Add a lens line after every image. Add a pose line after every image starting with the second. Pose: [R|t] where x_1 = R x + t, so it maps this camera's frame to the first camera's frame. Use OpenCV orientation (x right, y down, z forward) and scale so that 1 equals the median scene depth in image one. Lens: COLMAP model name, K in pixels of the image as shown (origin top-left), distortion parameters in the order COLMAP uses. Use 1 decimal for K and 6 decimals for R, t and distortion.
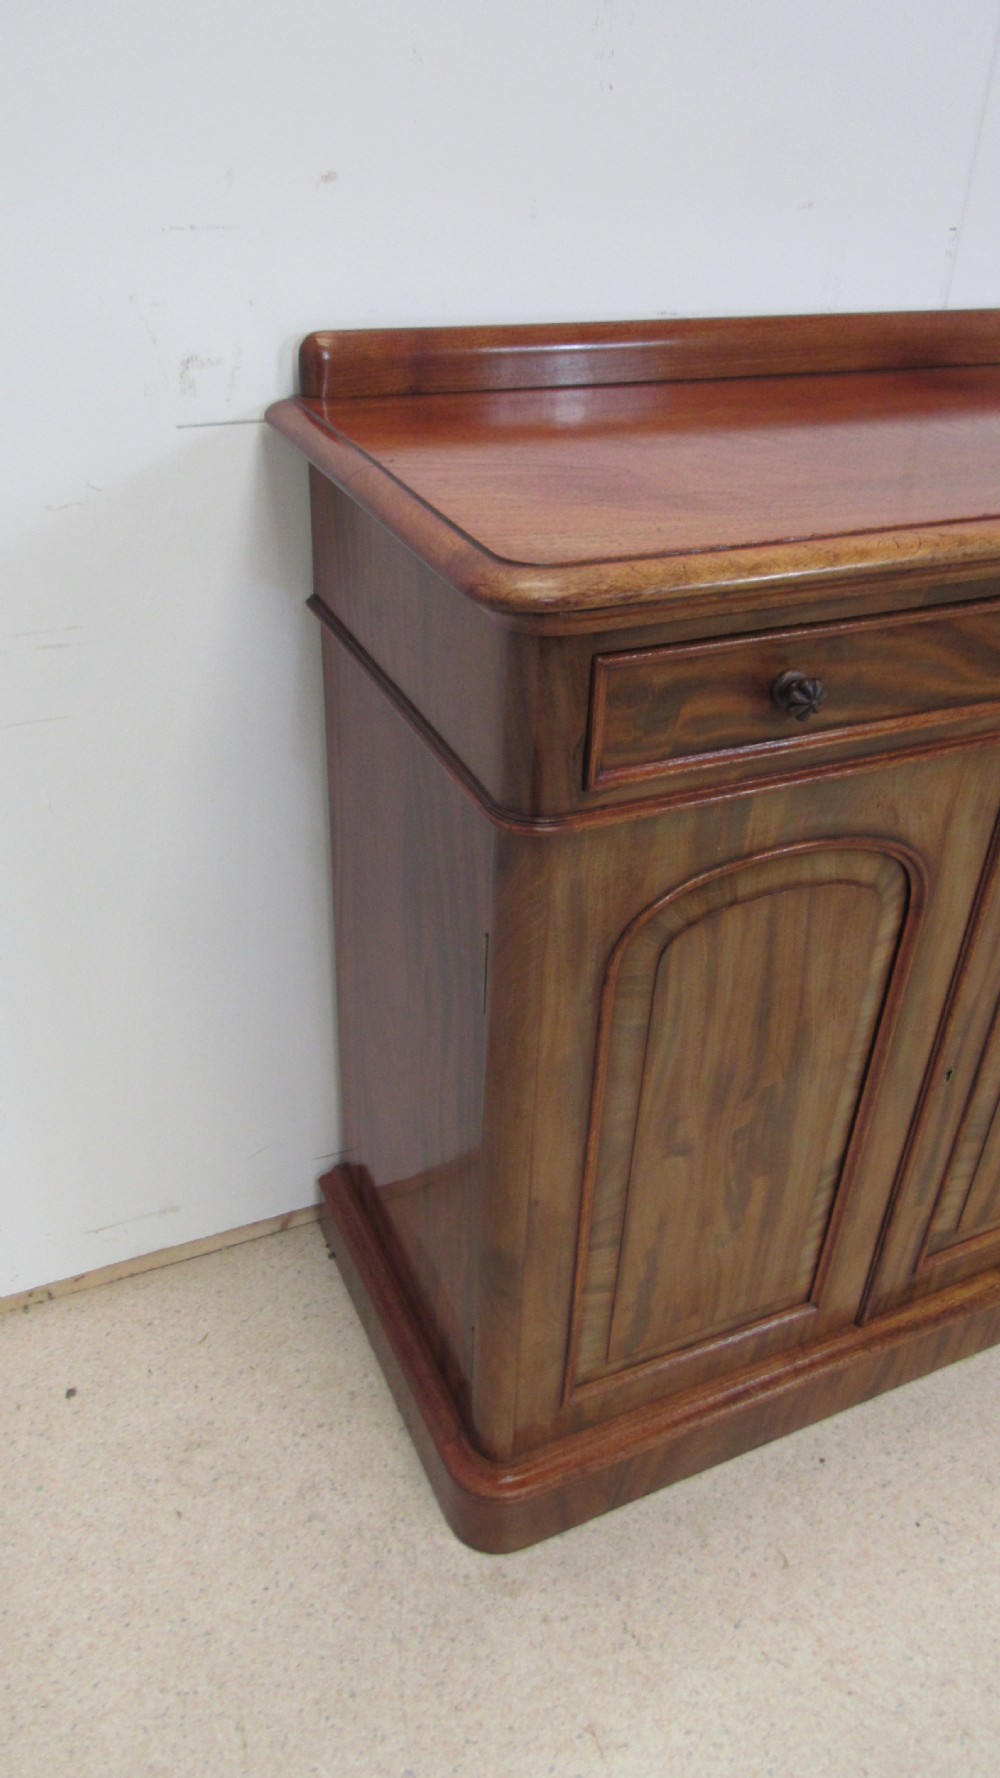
lens RADIAL K [[1272.3, 0, 510.5], [0, 1272.3, 889.0], [0, 0, 1]] dist [-0.030763, 0.012899]
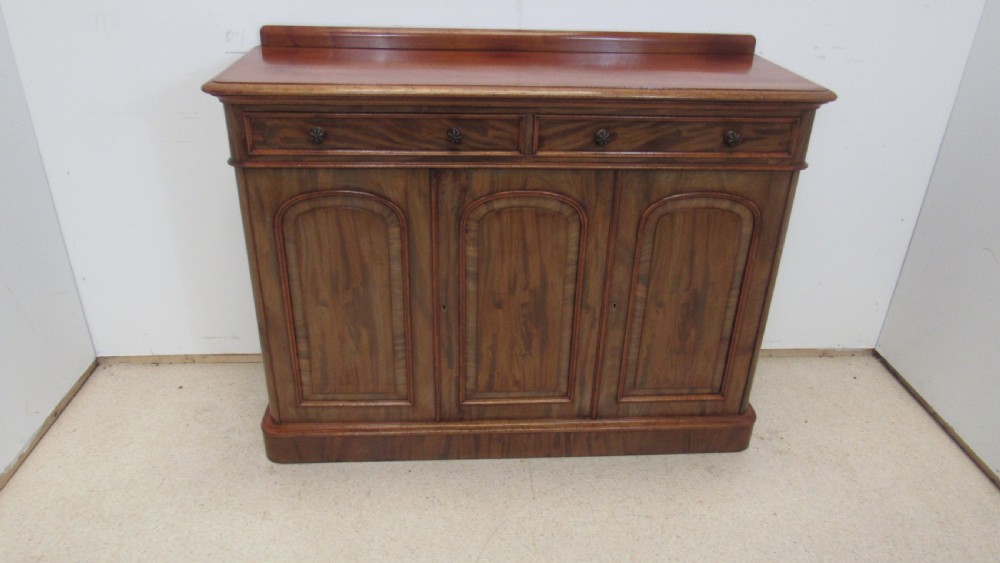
lens RADIAL K [[715.6, 0, 501.6], [0, 715.6, 284.5], [0, 0, 1]] dist [-0.030763, 0.012899]
pose [[0.936253, 0.152371, -0.316565, 1.016845], [-0.186177, 0.979314, -0.079256, 0.216561], [0.297940, 0.133140, 0.945254, -0.404686]]
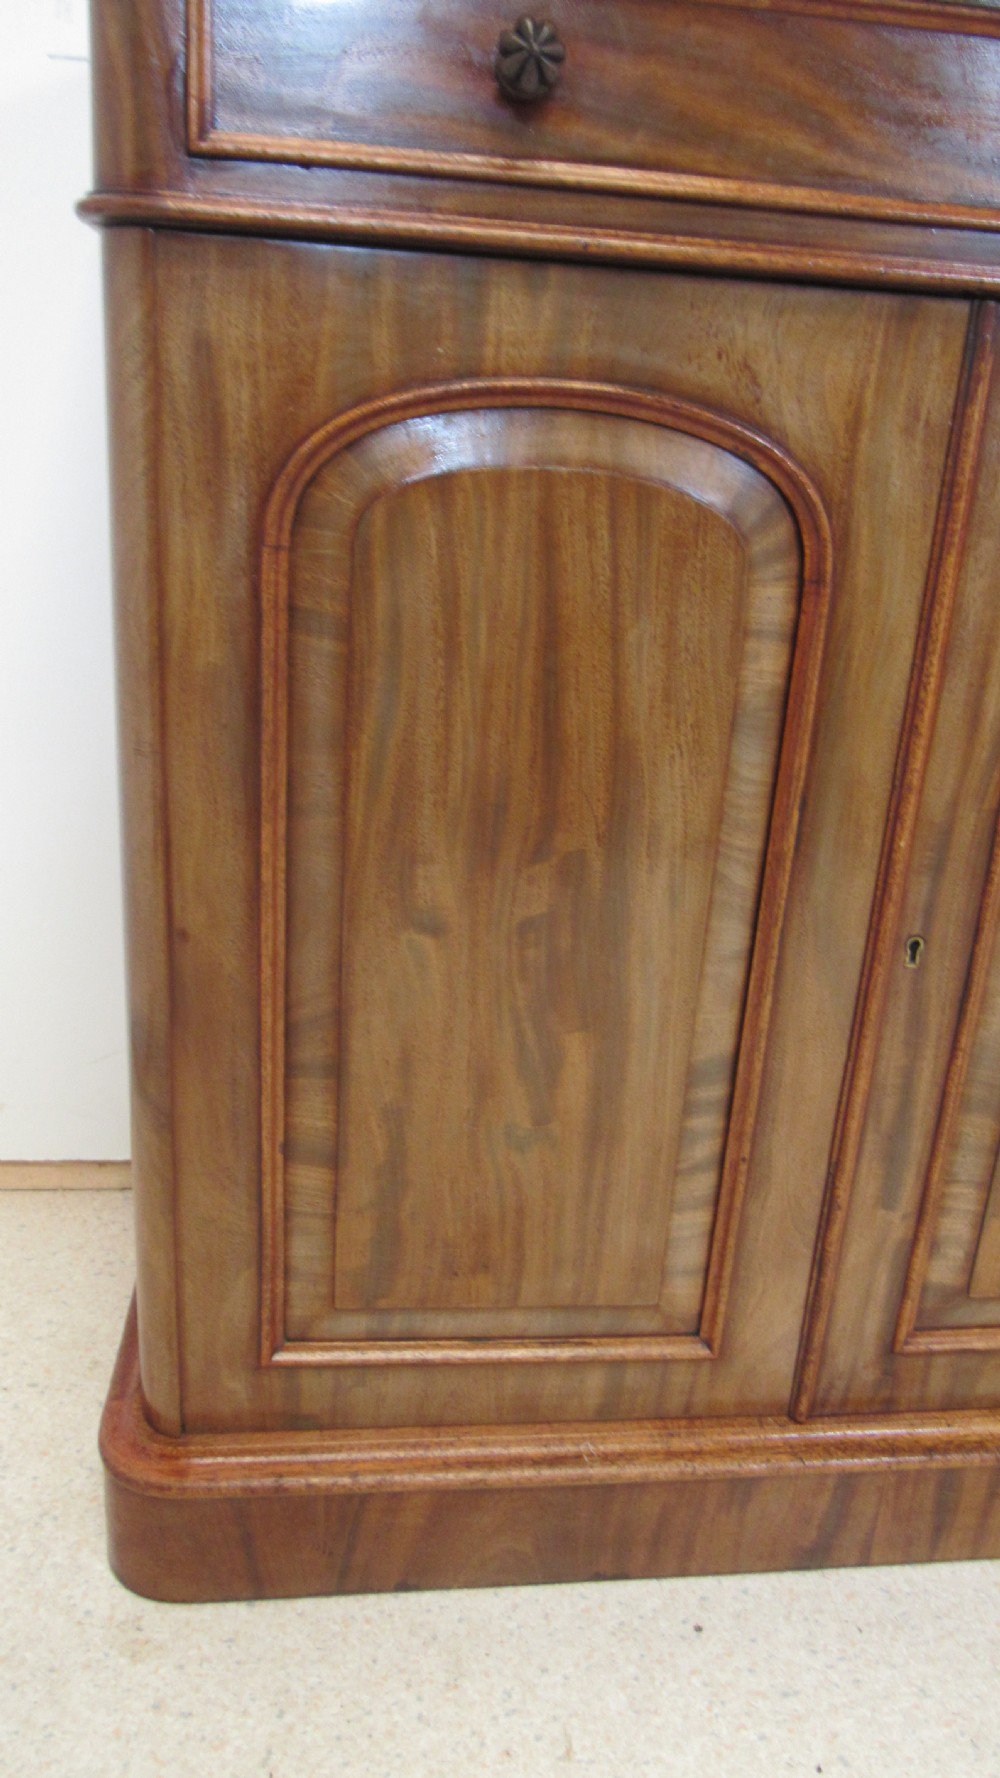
lens RADIAL K [[1272.3, 0, 501.1], [0, 1272.3, 885.0], [0, 0, 1]] dist [-0.030763, 0.012899]
pose [[0.951810, 0.123041, -0.280924, 0.358852], [-0.190069, 0.955530, -0.225470, 0.331792], [0.240689, 0.268000, 0.932869, 0.384547]]
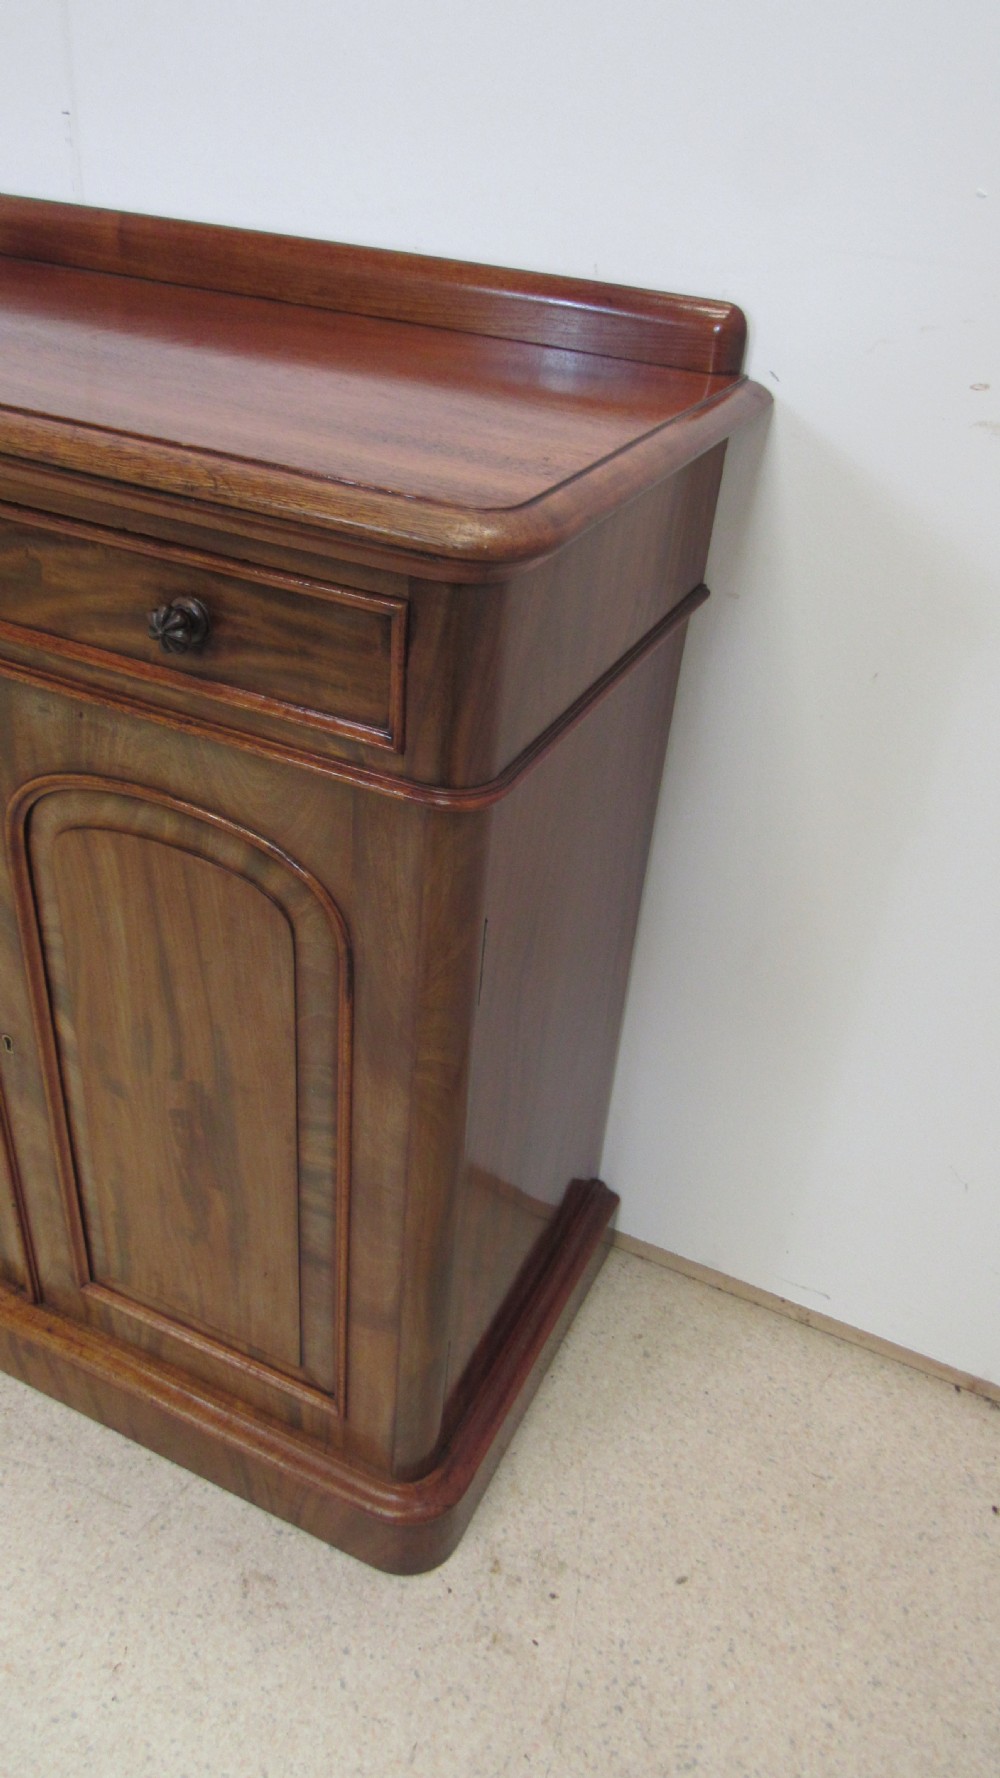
lens RADIAL K [[1272.3, 0, 504.1], [0, 1272.3, 889.0], [0, 0, 1]] dist [-0.030763, 0.012899]
pose [[0.649401, 0.430507, -0.626851, 1.579030], [-0.461602, 0.878243, 0.124950, -0.331479], [0.604320, 0.208213, 0.769055, 0.692835]]
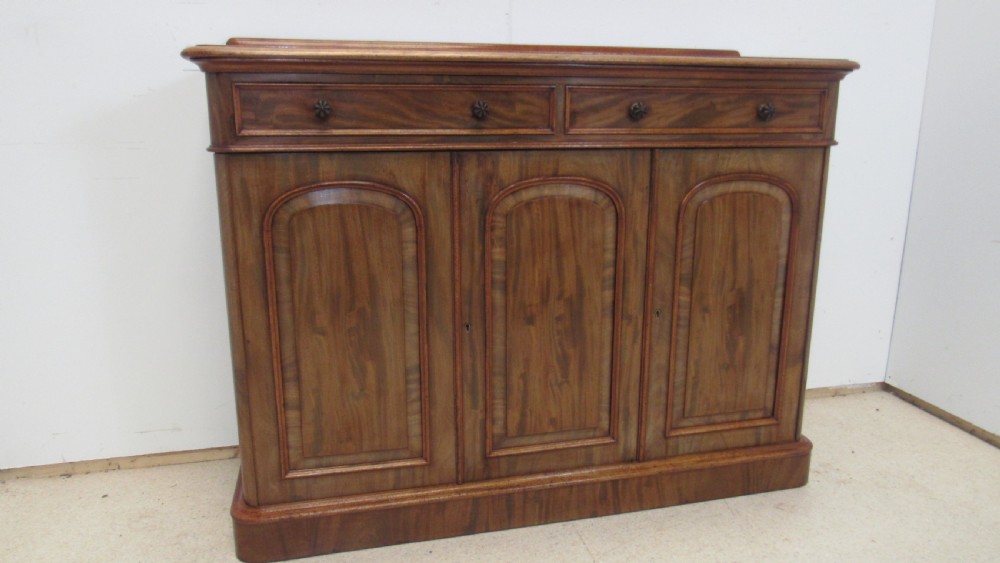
lens RADIAL K [[715.6, 0, 500.9], [0, 715.6, 282.0], [0, 0, 1]] dist [-0.030763, 0.012899]
pose [[0.982900, 0.007766, -0.183976, 0.696781], [-0.070061, 0.939740, -0.334634, 0.533889], [0.170291, 0.341801, 0.924215, -0.169266]]
